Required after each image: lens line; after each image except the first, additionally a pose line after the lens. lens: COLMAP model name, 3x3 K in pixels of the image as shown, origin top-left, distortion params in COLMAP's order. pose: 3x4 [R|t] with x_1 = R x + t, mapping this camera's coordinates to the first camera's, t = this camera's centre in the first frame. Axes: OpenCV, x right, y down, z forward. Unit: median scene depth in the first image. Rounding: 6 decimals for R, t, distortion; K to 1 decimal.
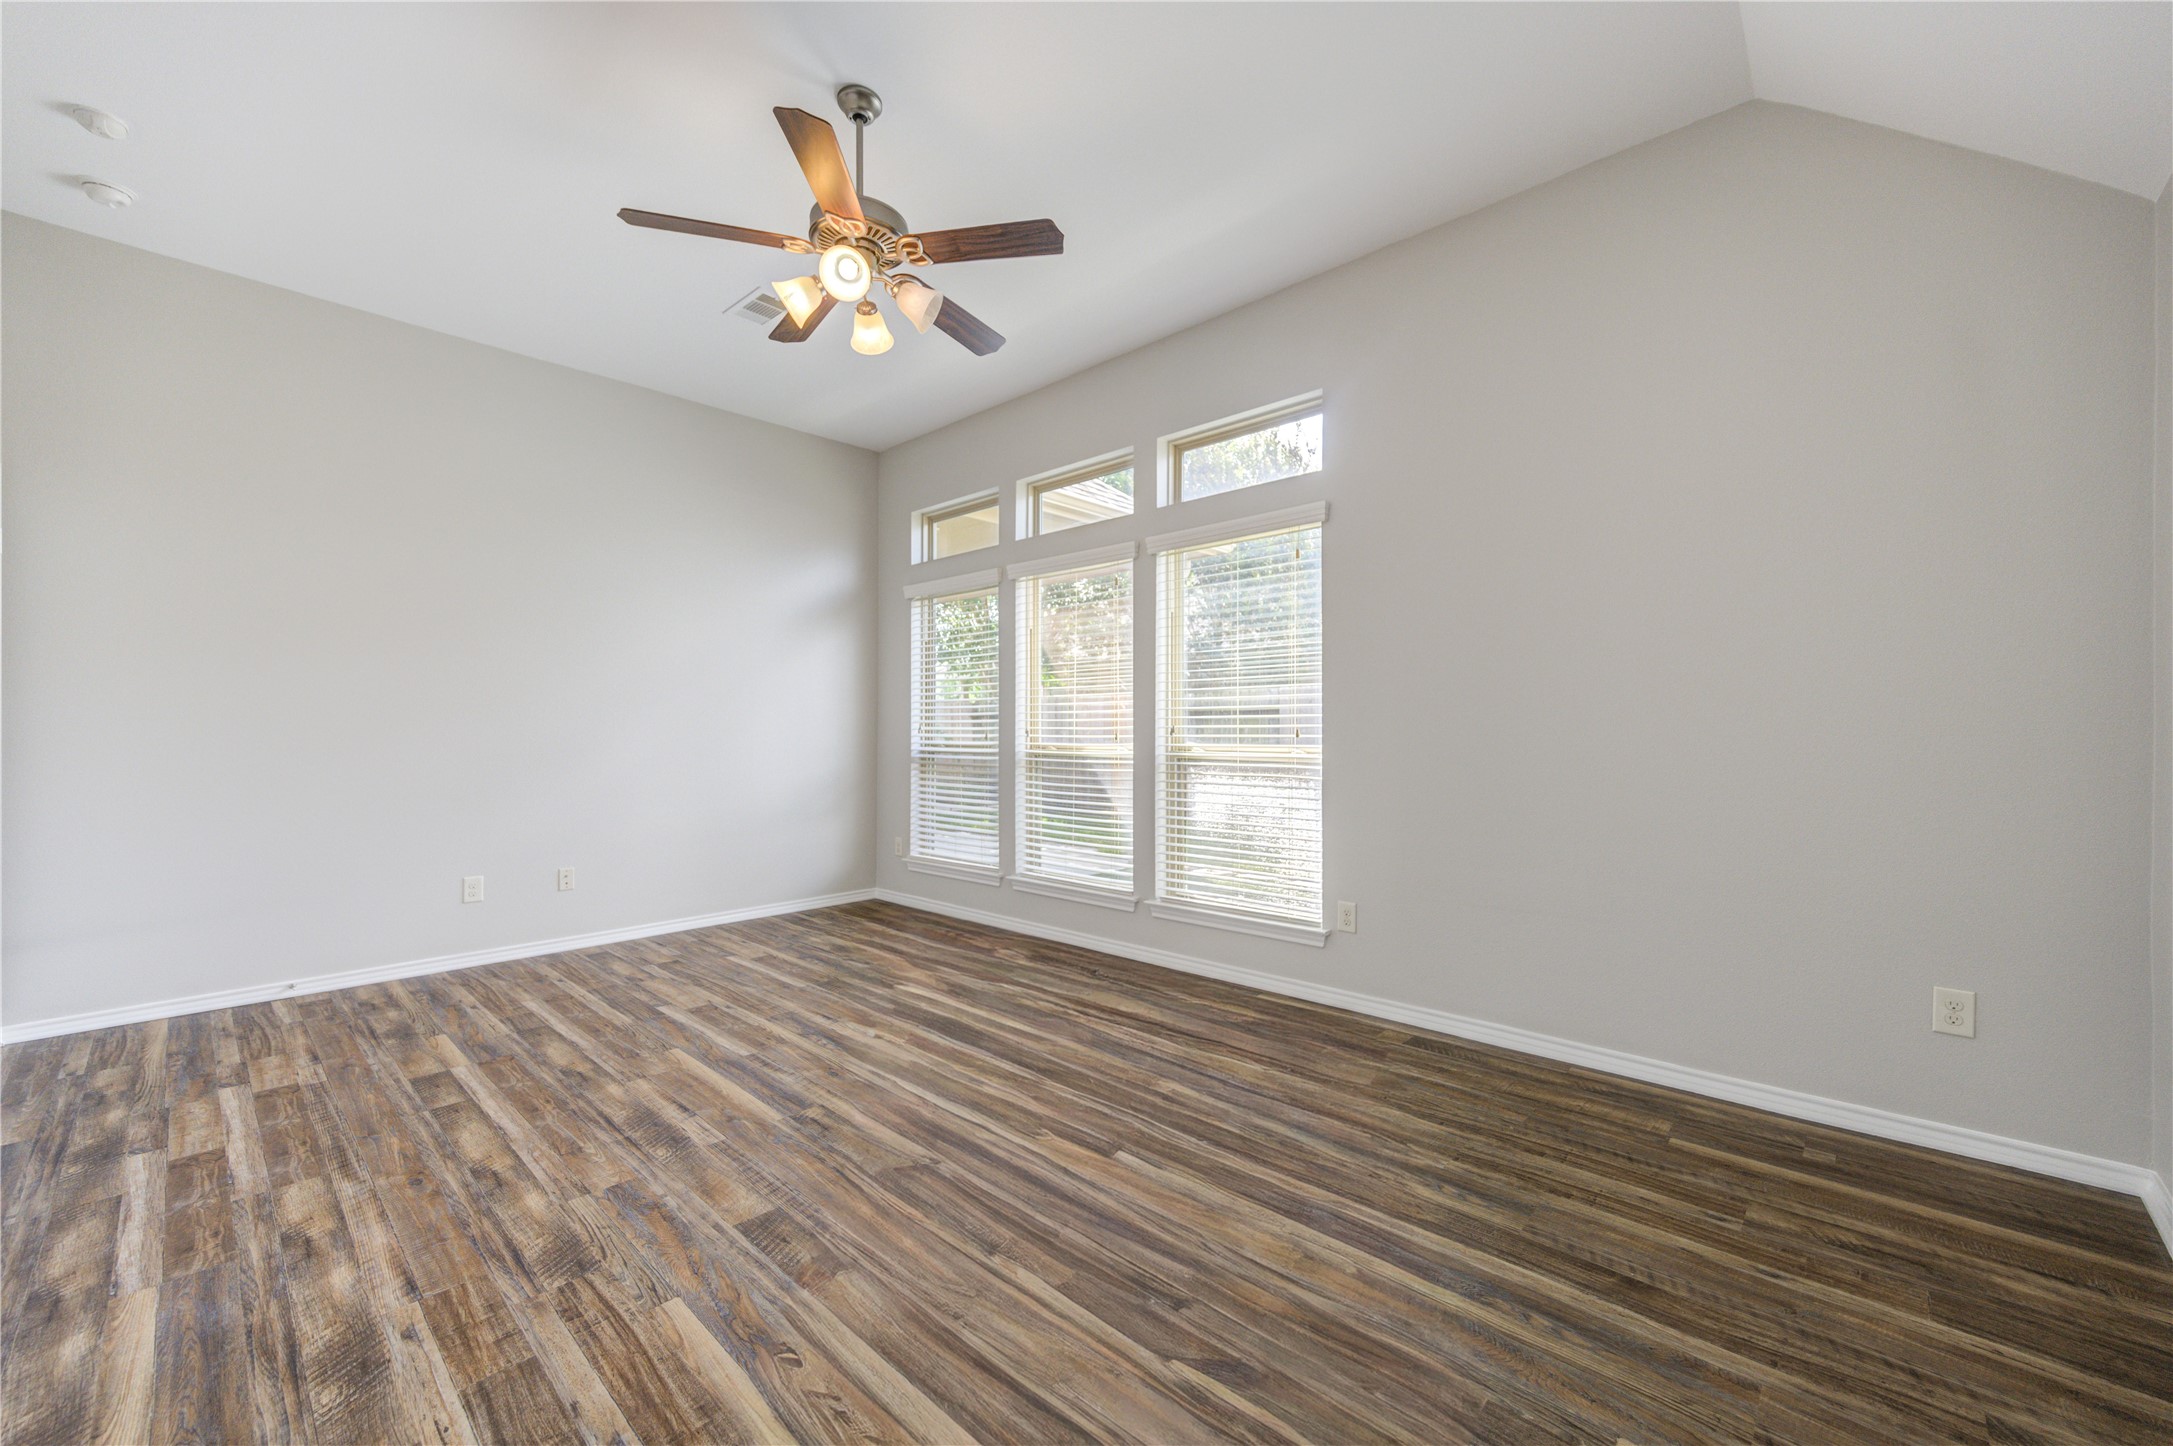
lens RADIAL K [[864.1, 0, 1106.7], [0, 864.1, 720.6], [0, 0, 1]] dist [-0.002061, 0.001141]
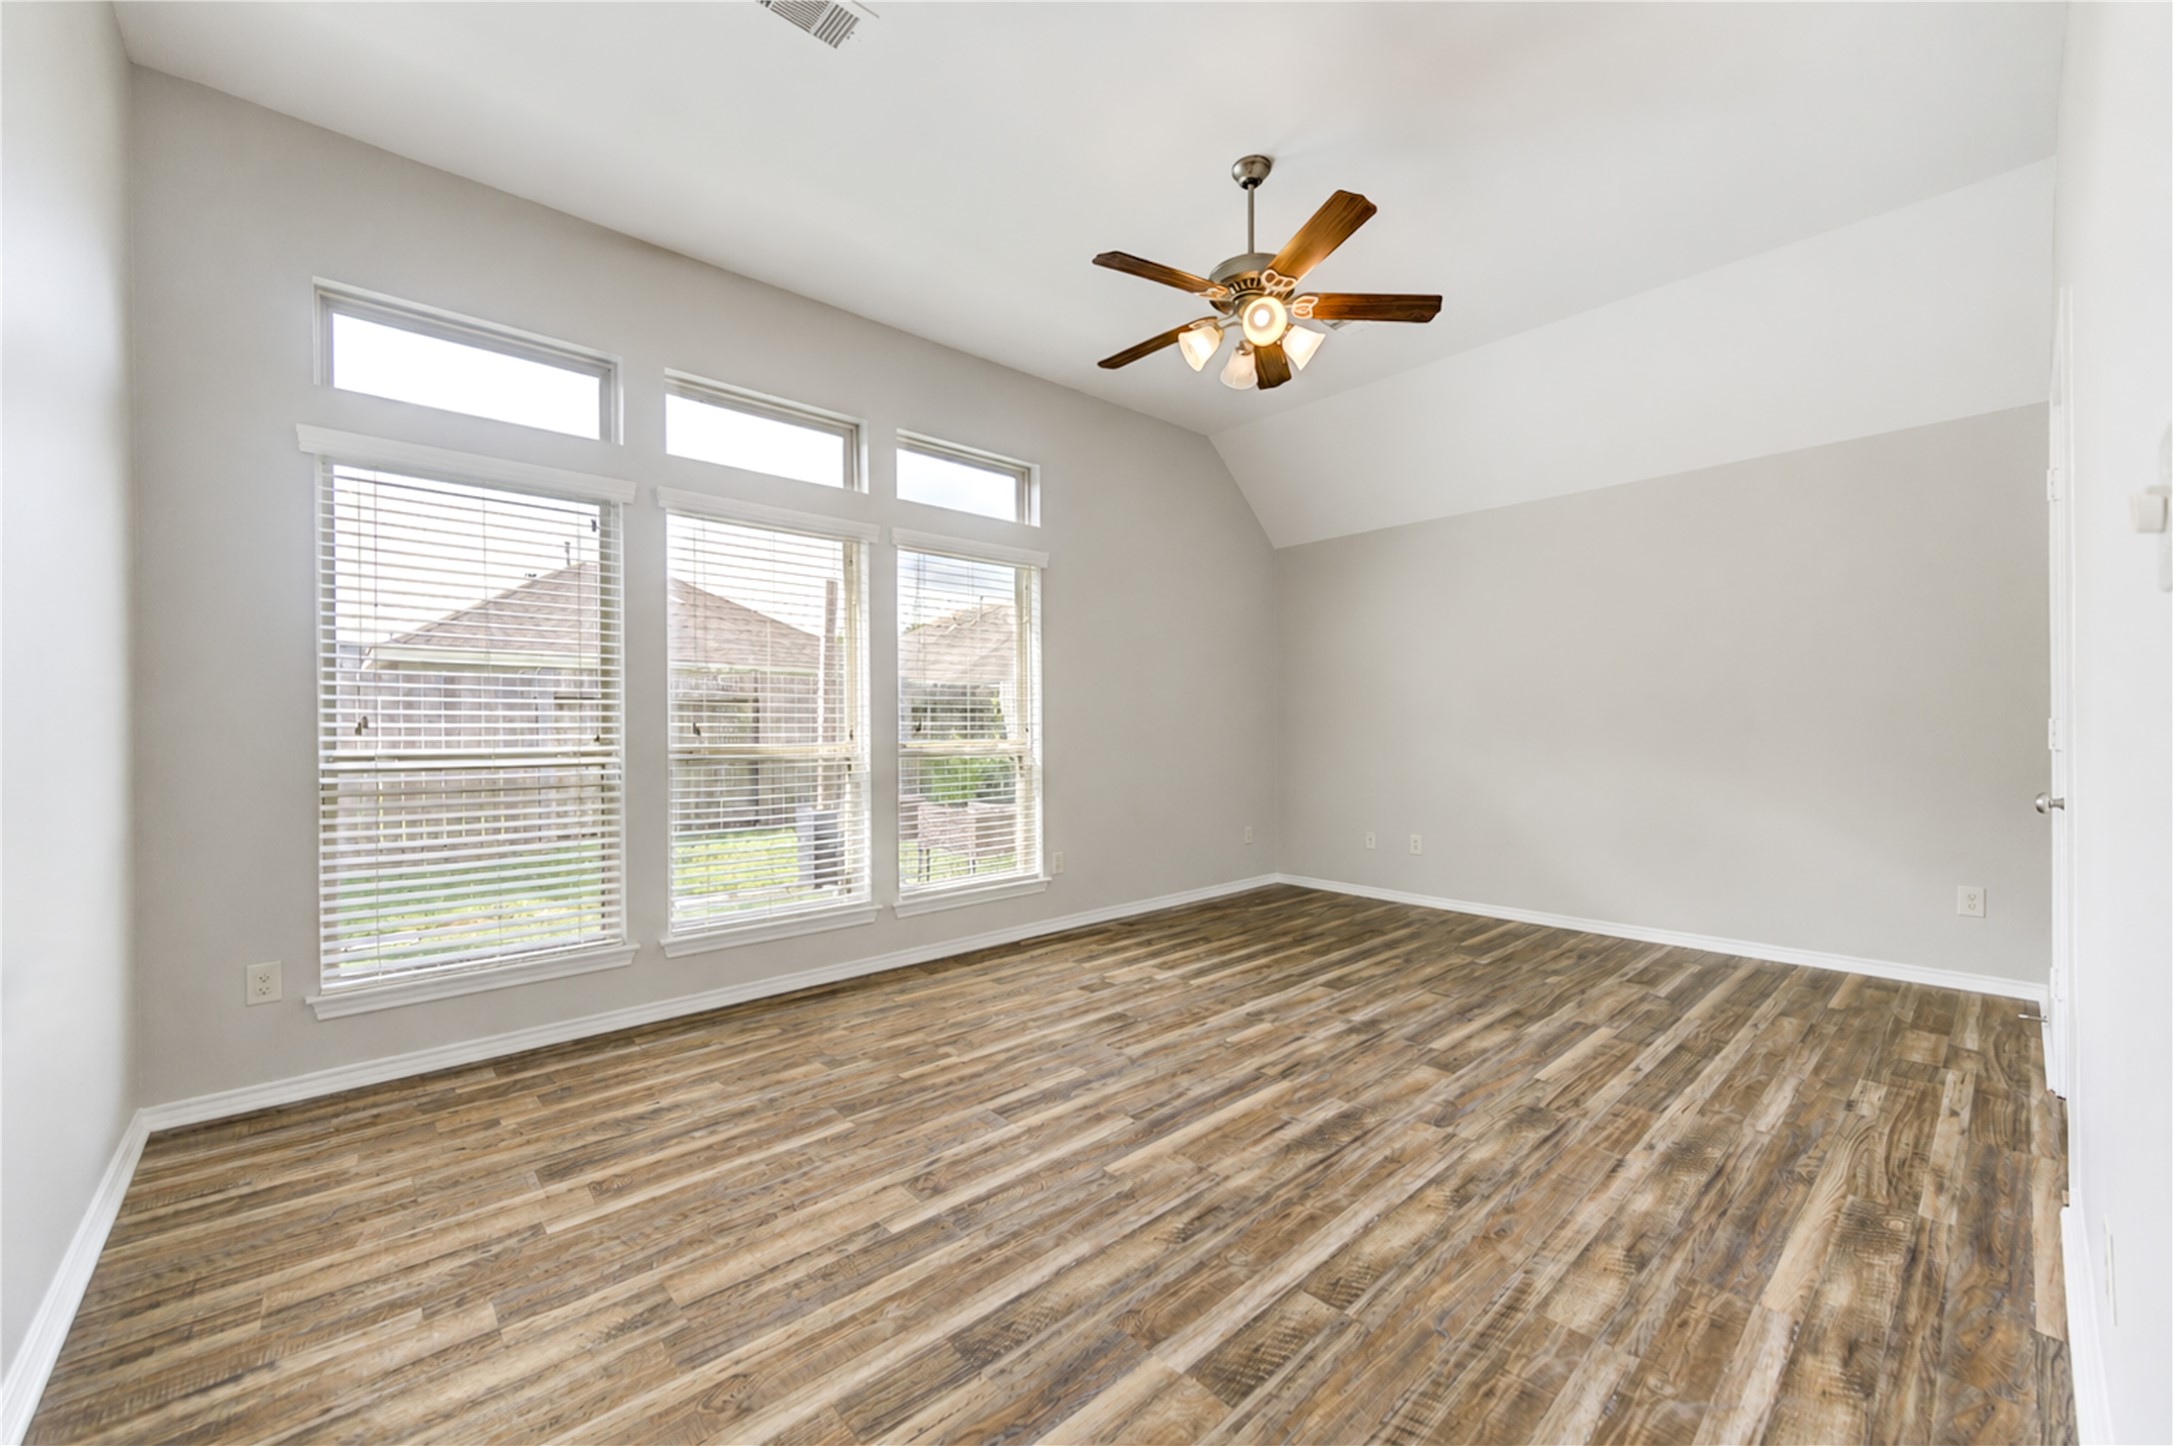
lens RADIAL K [[859.4, 0, 1089.5], [0, 859.4, 735.6], [0, 0, 1]] dist [-0.000751, -0.000910]
pose [[0.075052, -0.007621, 0.997151, -1.490829], [-0.001277, 0.999969, 0.007739, 0.020865], [-0.997179, -0.001855, 0.075040, 1.188596]]
